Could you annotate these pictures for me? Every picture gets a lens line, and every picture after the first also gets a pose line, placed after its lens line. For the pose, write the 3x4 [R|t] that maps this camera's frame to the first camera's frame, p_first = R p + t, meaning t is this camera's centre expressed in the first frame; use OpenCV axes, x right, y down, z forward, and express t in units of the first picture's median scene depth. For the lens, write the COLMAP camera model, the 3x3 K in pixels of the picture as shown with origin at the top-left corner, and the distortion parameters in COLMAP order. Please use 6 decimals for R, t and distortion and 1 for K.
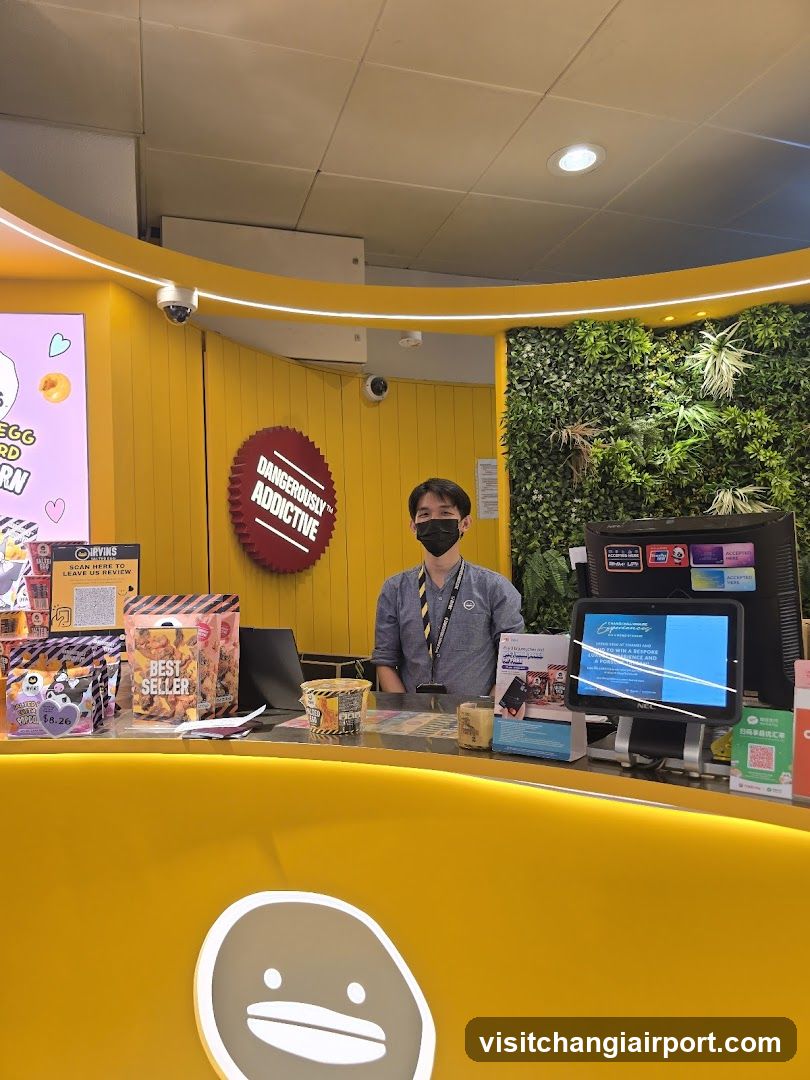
lens RADIAL K [[732.7, 0, 405.0], [0, 732.7, 540.0], [0, 0, 1]] dist [0.026989, -0.000100]
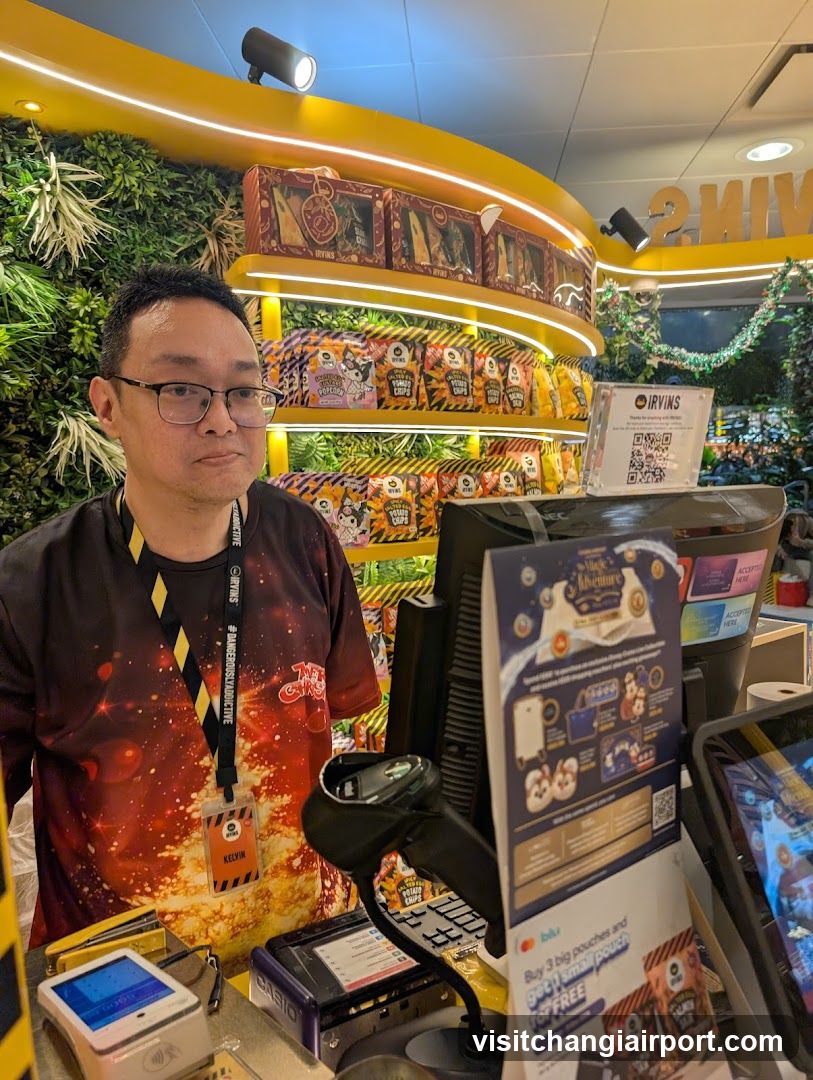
lens RADIAL K [[776.0, 0, 406.5], [0, 776.0, 540.0], [0, 0, 1]] dist [0.002705, 0.005162]
pose [[0.380354, -0.064908, 0.922560, -0.071395], [-0.016494, 0.996899, 0.076939, -0.019306], [-0.924694, -0.044481, 0.378105, 0.478075]]
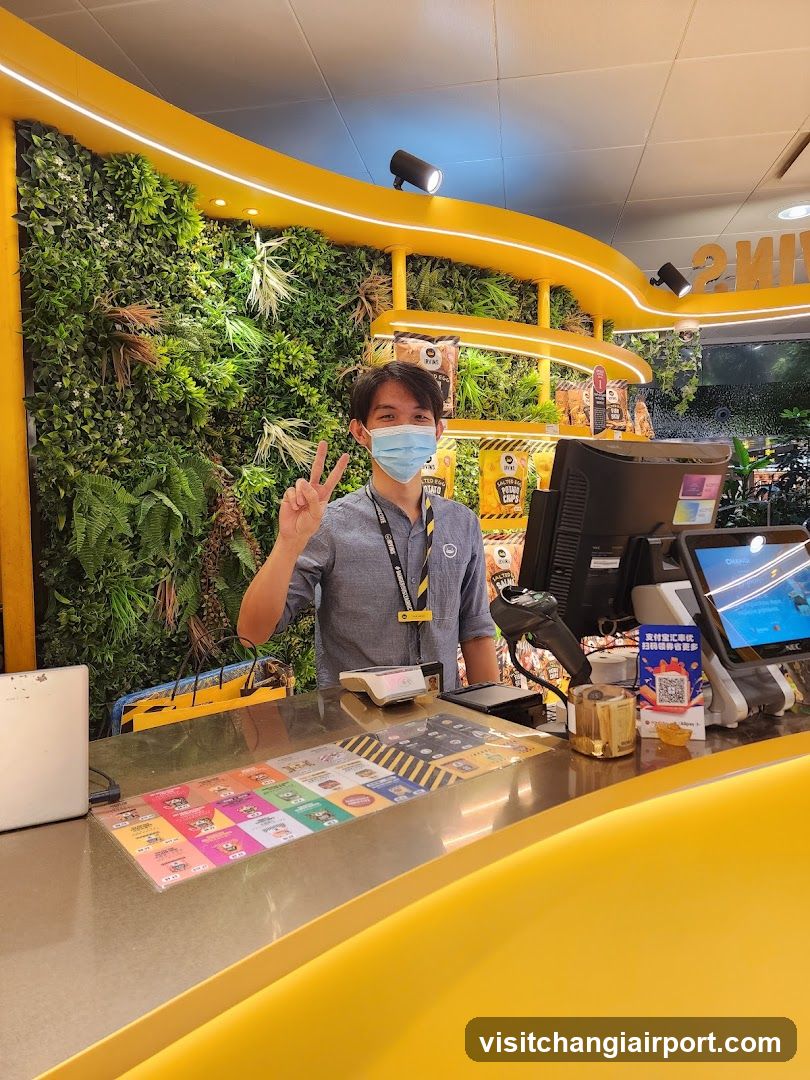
lens RADIAL K [[714.3, 0, 405.0], [0, 714.3, 540.0], [0, 0, 1]] dist [0.068923, -0.056982]
pose [[0.460765, -0.032246, 0.886936, -0.273149], [-0.028932, 0.998263, 0.051323, 0.025654], [-0.887050, -0.049309, 0.459032, 0.433745]]
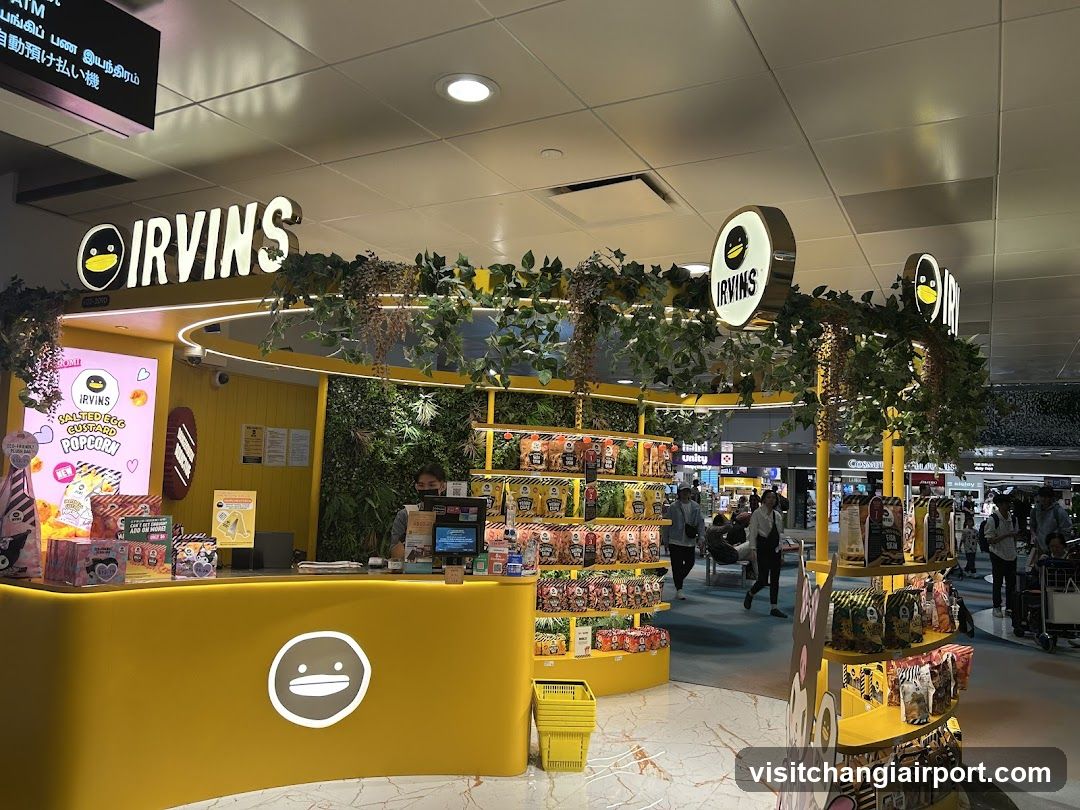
lens RADIAL K [[801.0, 0, 537.0], [0, 801.0, 416.2], [0, 0, 1]] dist [0.037182, 0.000334]
pose [[0.730334, 0.109513, 0.674254, -0.878548], [-0.083142, 0.993978, -0.071386, -0.081228], [-0.678011, -0.003923, 0.735041, -0.899193]]
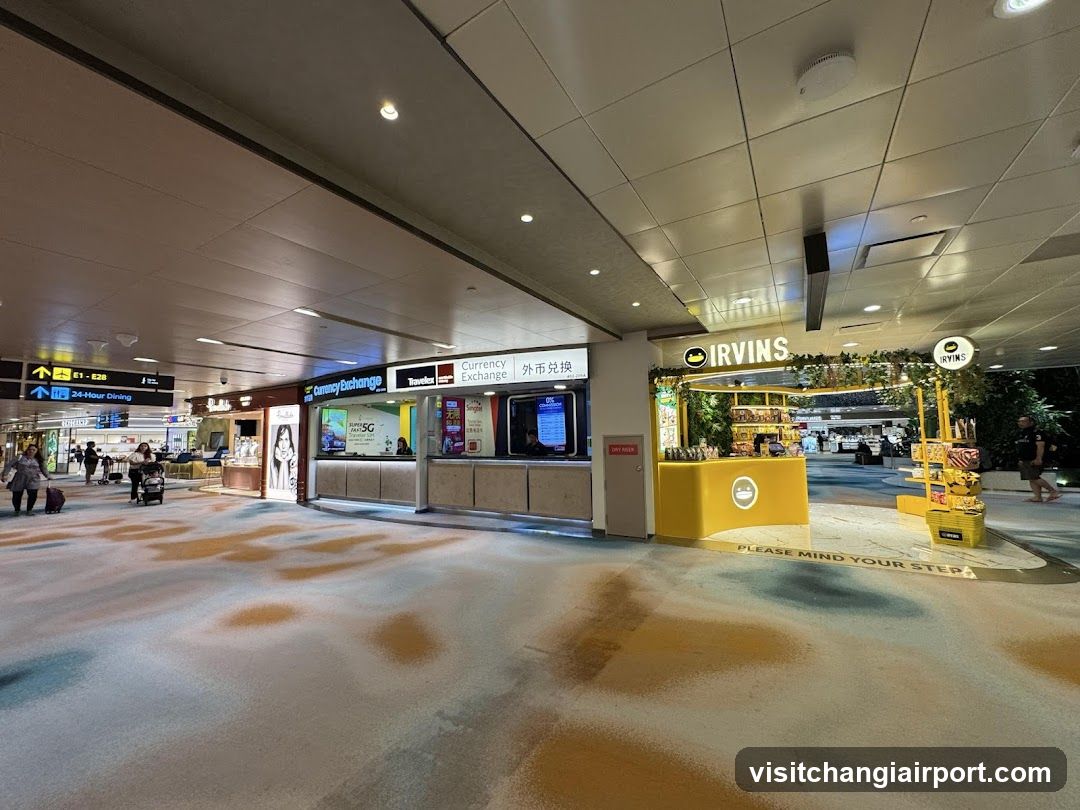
lens RADIAL K [[430.3, 0, 540.0], [0, 430.3, 405.0], [0, 0, 1]] dist [0.000750, 0.000011]
pose [[0.760196, 0.068778, 0.646043, -2.608446], [-0.026390, 0.996829, -0.075070, 0.063984], [-0.649157, 0.040019, 0.759601, -0.595541]]
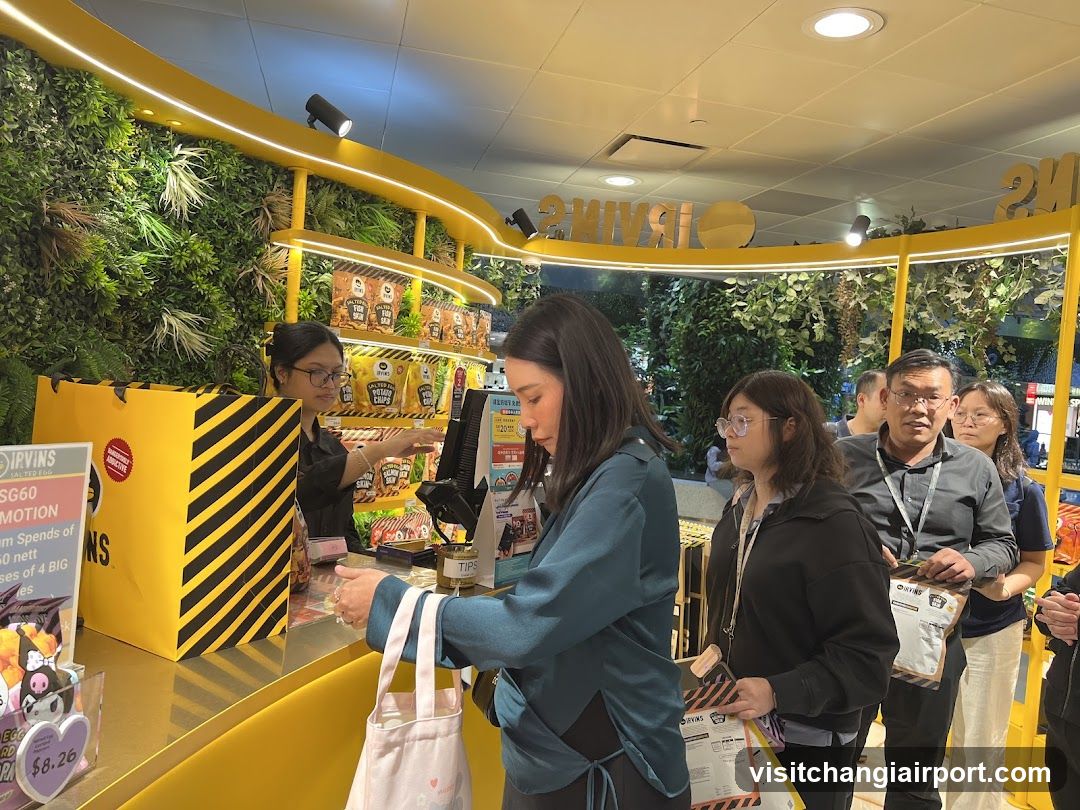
lens RADIAL K [[800.0, 0, 540.0], [0, 800.0, 405.0], [0, 0, 1]] dist [0.008359, -0.037235]
pose [[0.071278, 0.010570, 0.997400, -0.565301], [-0.121131, 0.992635, -0.001863, -0.005671], [-0.990074, -0.120684, 0.072033, 0.424203]]
